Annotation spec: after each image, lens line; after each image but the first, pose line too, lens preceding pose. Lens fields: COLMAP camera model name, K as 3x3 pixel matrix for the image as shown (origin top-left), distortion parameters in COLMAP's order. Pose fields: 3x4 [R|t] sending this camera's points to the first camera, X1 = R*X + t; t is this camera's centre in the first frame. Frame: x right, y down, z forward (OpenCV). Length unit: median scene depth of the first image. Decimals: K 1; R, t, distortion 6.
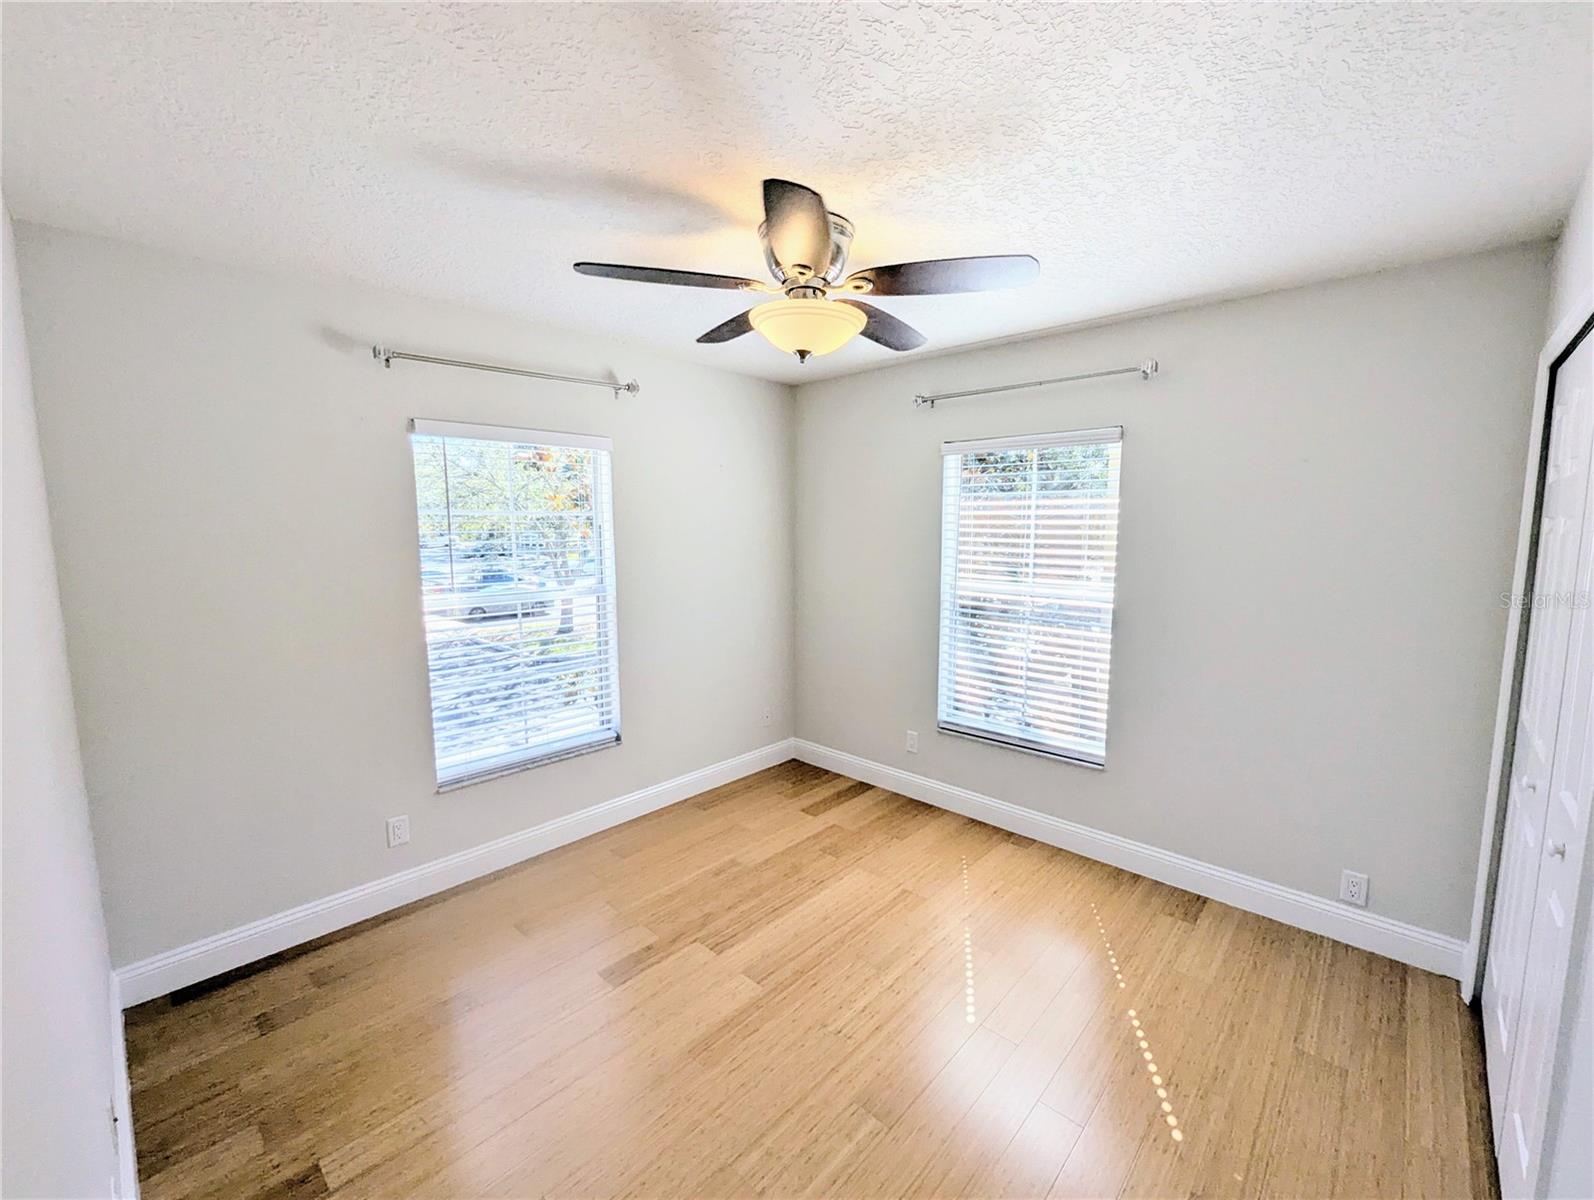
lens RADIAL K [[663.6, 0, 801.2], [0, 663.6, 600.4], [0, 0, 1]] dist [-0.000272, -0.000510]
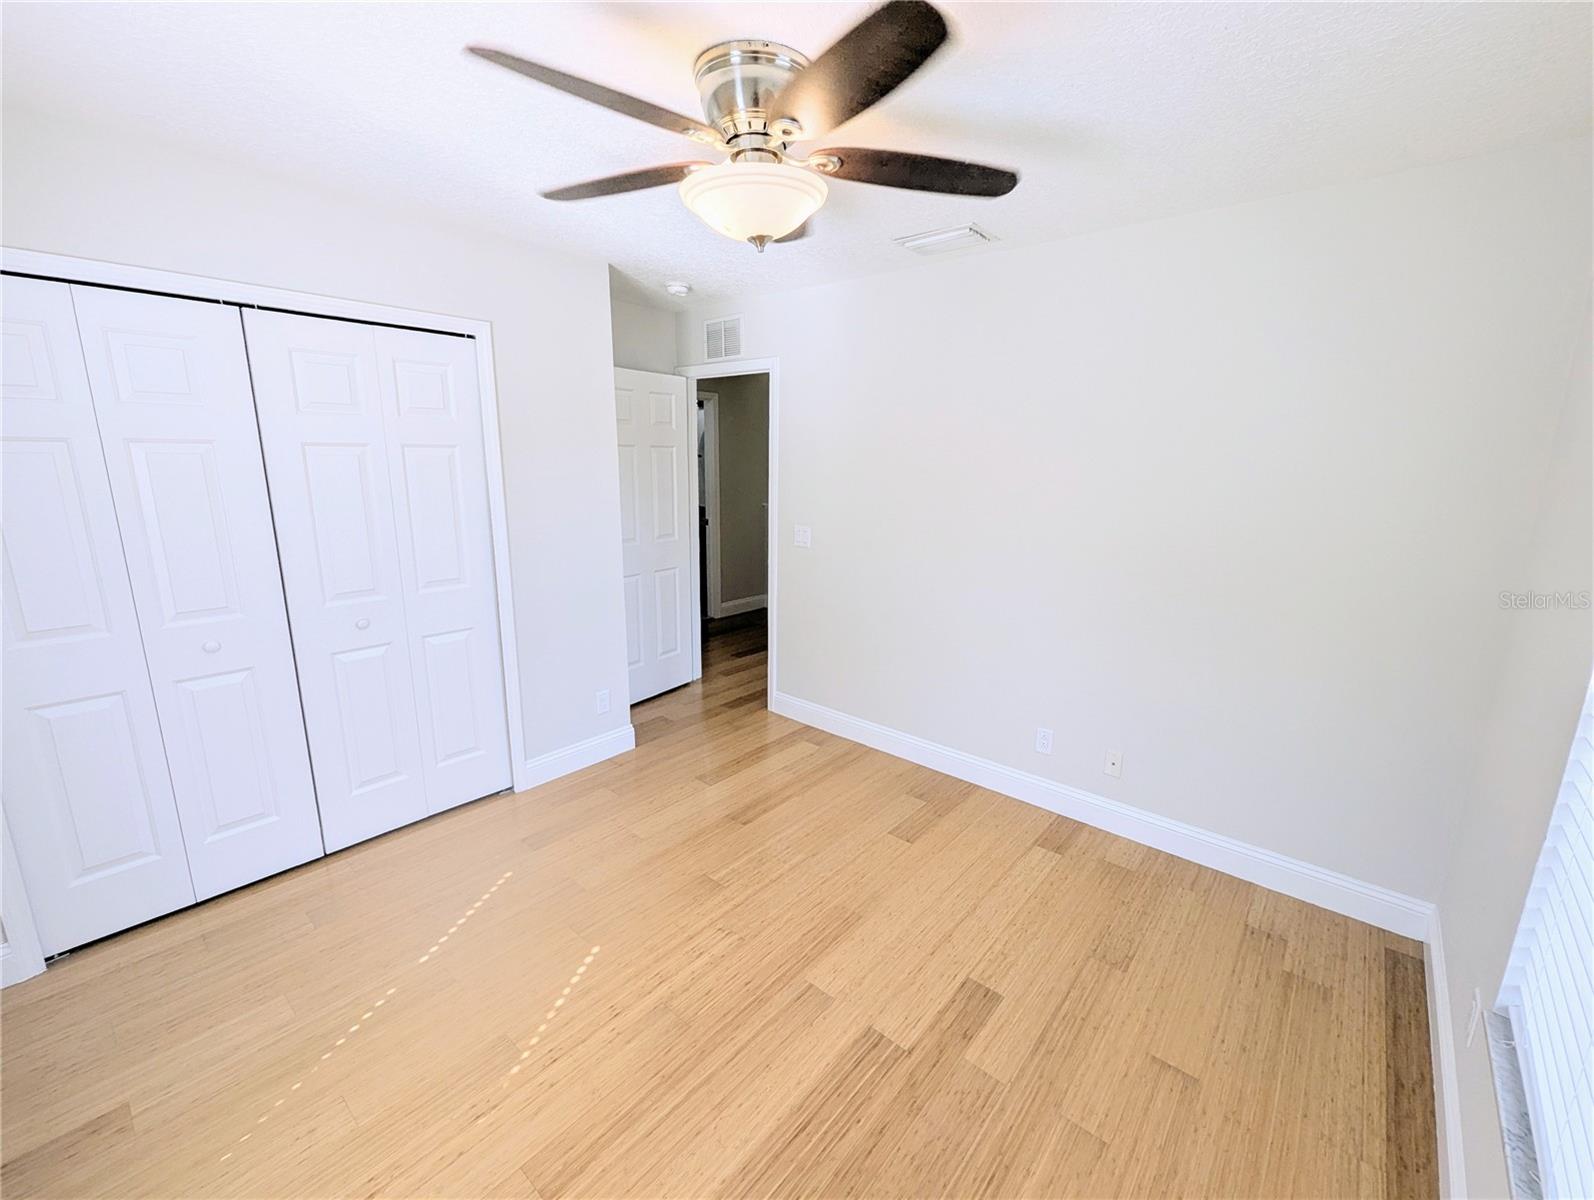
lens RADIAL K [[663.6, 0, 801.2], [0, 663.6, 600.4], [0, 0, 1]] dist [-0.000272, -0.000510]
pose [[-0.999099, -0.004710, -0.042174, -0.011787], [-0.018436, 0.943306, 0.331413, -0.194398], [0.038222, 0.331892, -0.942543, 1.647036]]
